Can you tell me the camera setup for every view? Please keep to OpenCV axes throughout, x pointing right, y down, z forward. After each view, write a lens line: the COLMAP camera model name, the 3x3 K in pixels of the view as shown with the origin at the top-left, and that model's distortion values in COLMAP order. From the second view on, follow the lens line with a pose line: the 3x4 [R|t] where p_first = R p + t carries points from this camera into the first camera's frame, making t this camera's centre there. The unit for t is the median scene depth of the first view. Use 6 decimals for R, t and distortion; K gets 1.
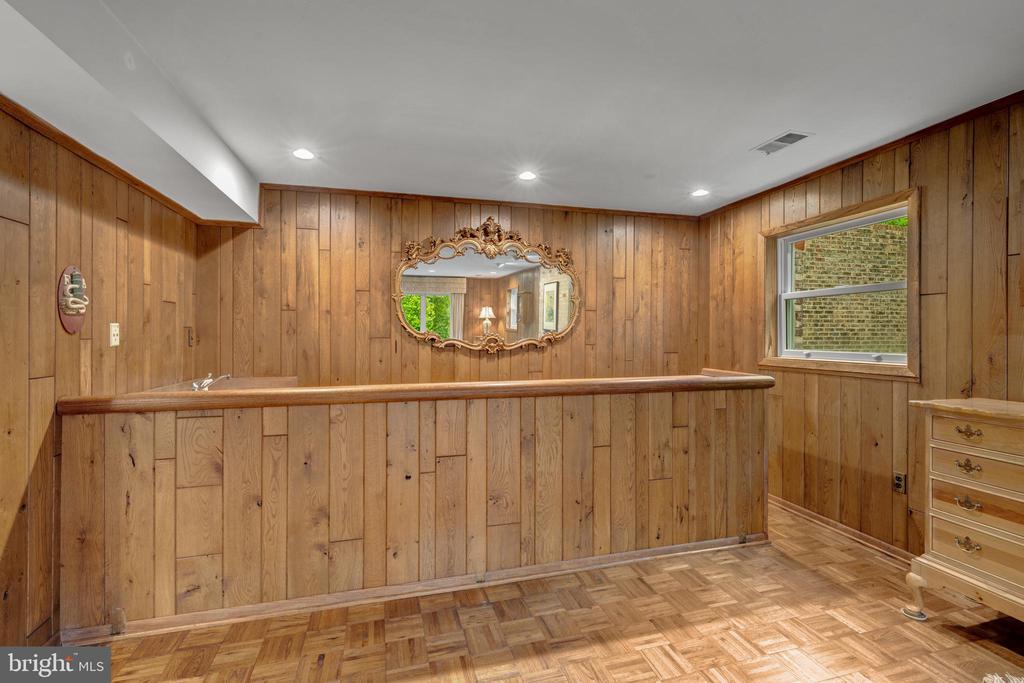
lens RADIAL K [[457.9, 0, 512.1], [0, 457.9, 335.0], [0, 0, 1]] dist [0.004364, 0.000178]
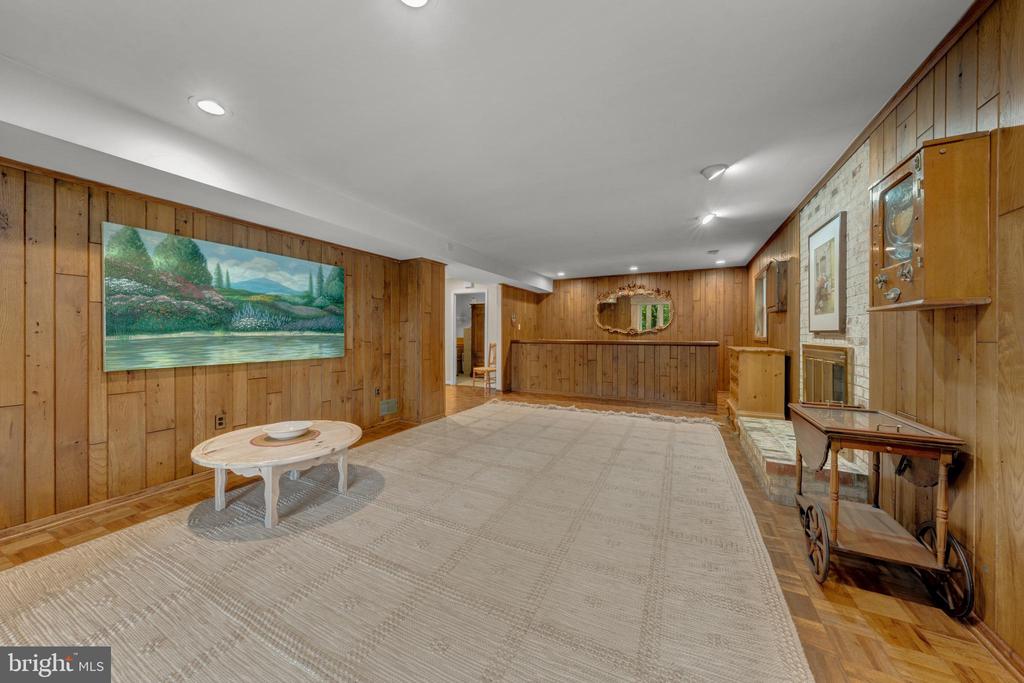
lens RADIAL K [[356.3, 0, 508.1], [0, 356.3, 335.3], [0, 0, 1]] dist [-0.002699, -0.000072]
pose [[0.753807, 0.004575, -0.657080, 0.910096], [-0.000617, 0.999980, 0.006255, 0.041208], [0.657096, -0.004310, 0.753795, -1.155481]]
